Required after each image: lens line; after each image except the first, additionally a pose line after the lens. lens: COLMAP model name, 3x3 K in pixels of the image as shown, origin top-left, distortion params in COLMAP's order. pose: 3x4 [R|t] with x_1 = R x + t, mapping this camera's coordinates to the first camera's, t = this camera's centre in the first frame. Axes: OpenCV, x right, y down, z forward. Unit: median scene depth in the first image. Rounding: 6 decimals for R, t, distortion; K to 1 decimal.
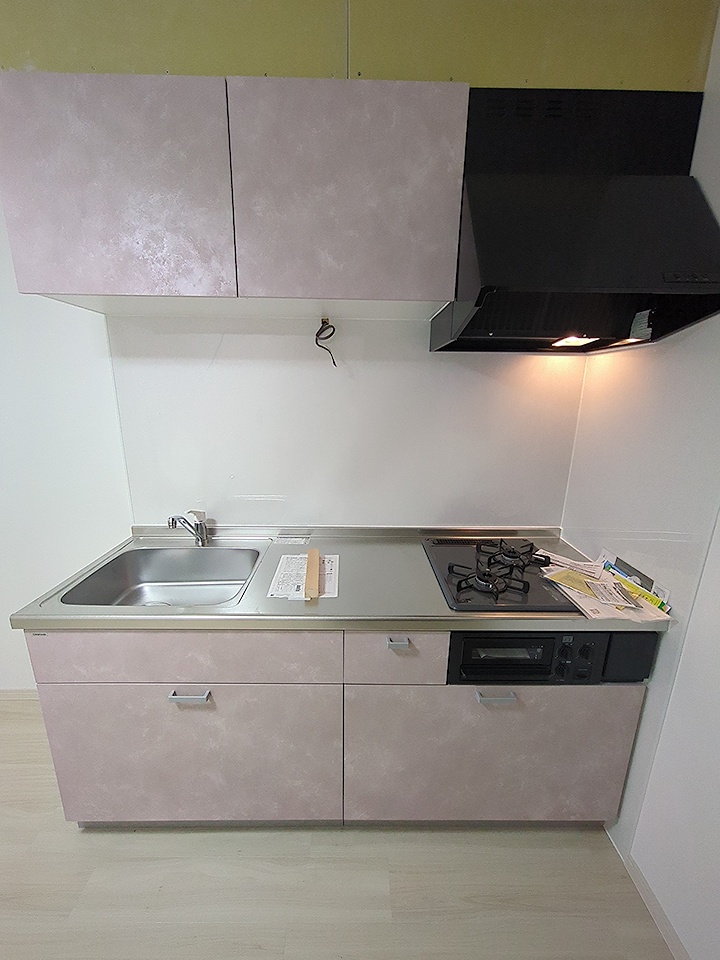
lens RADIAL K [[380.4, 0, 356.2], [0, 380.4, 486.0], [0, 0, 1]] dist [-0.000999, 0.003229]
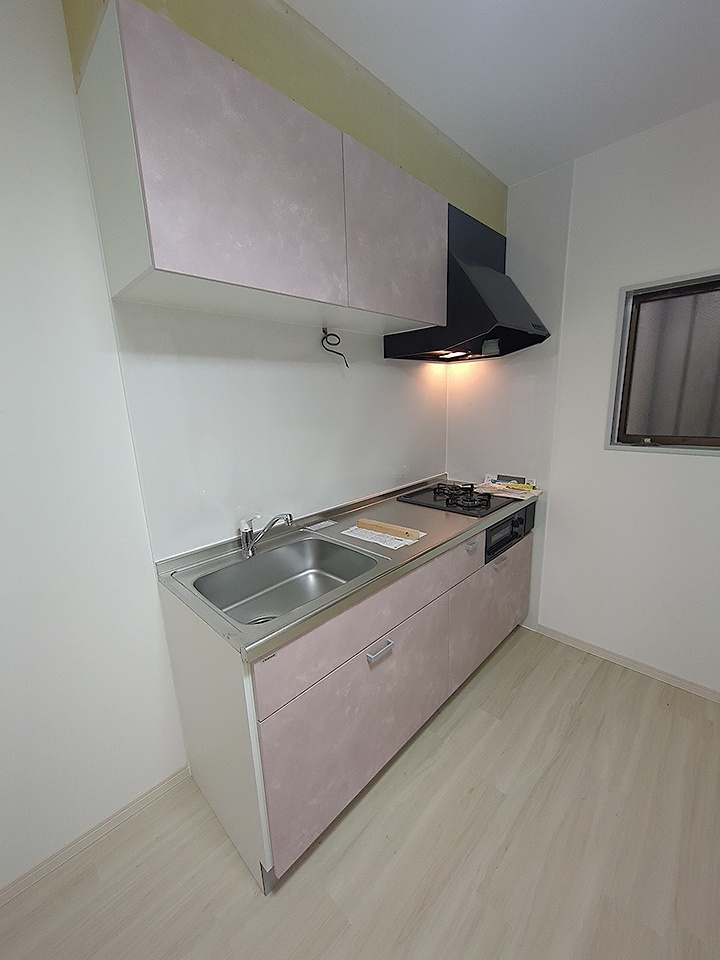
lens RADIAL K [[380.4, 0, 356.2], [0, 380.4, 486.0], [0, 0, 1]] dist [-0.000999, 0.003229]
pose [[0.705922, -0.195247, 0.680847, -1.147422], [0.217082, 0.974635, 0.054420, -0.005958], [-0.674203, 0.109383, 0.730401, 0.159823]]
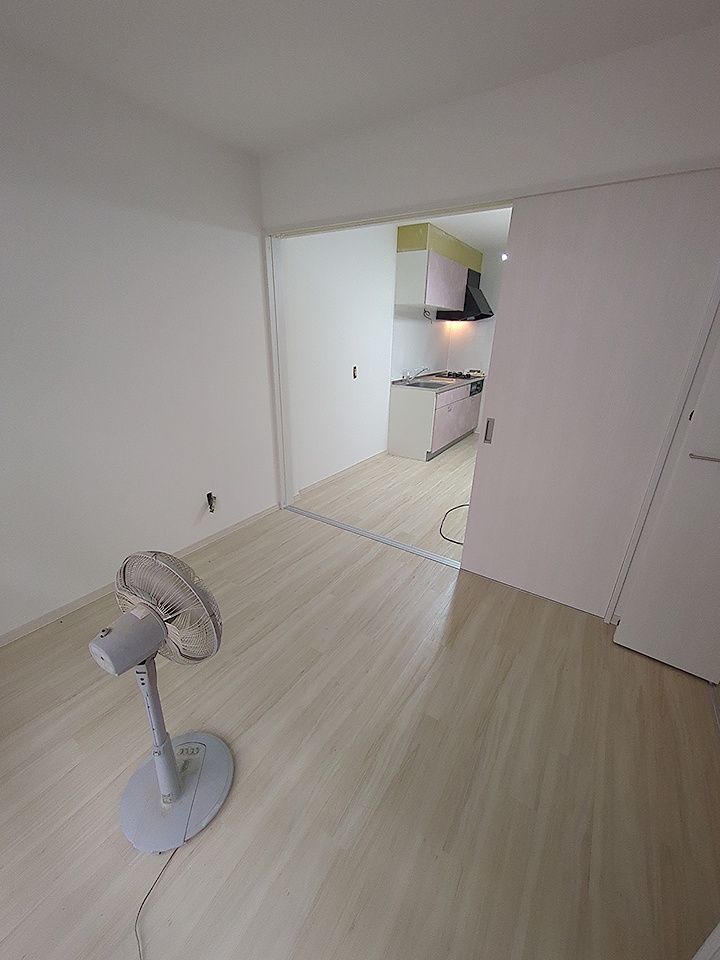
lens RADIAL K [[380.4, 0, 356.2], [0, 380.4, 486.0], [0, 0, 1]] dist [-0.000999, 0.003229]
pose [[0.554292, -0.311665, 0.771768, -4.438980], [0.186868, 0.950174, 0.249500, 0.128365], [-0.811074, 0.005922, 0.584914, -0.603773]]
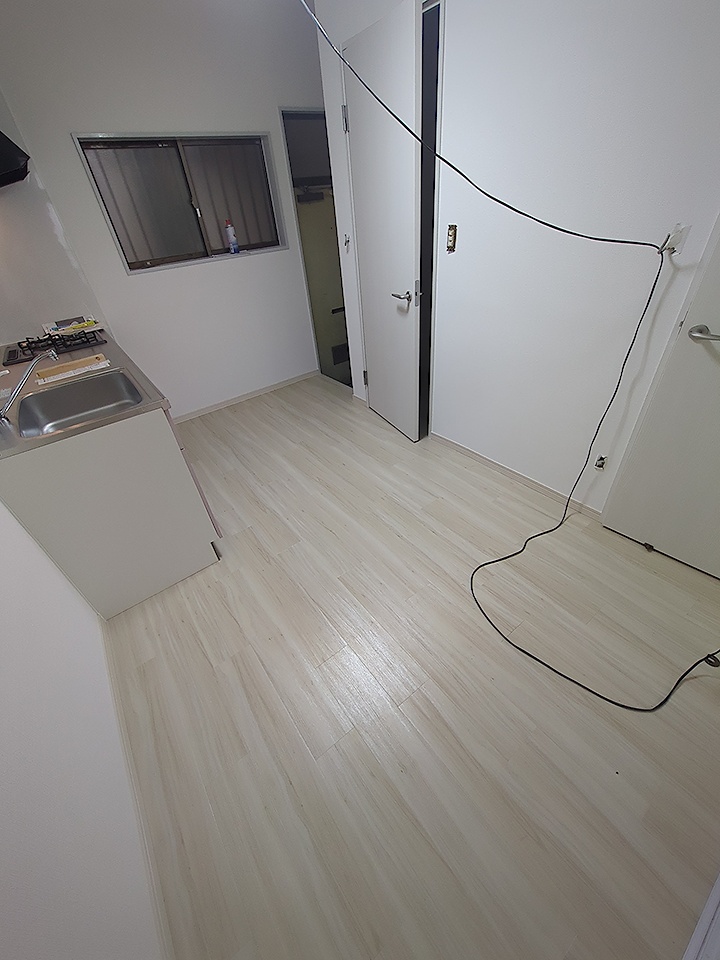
lens RADIAL K [[380.4, 0, 356.2], [0, 380.4, 486.0], [0, 0, 1]] dist [-0.000999, 0.003229]
pose [[-0.587052, -0.461576, 0.665069, -2.201174], [0.271538, 0.661668, 0.698900, -0.235173], [-0.762651, 0.590883, -0.263098, 0.930610]]
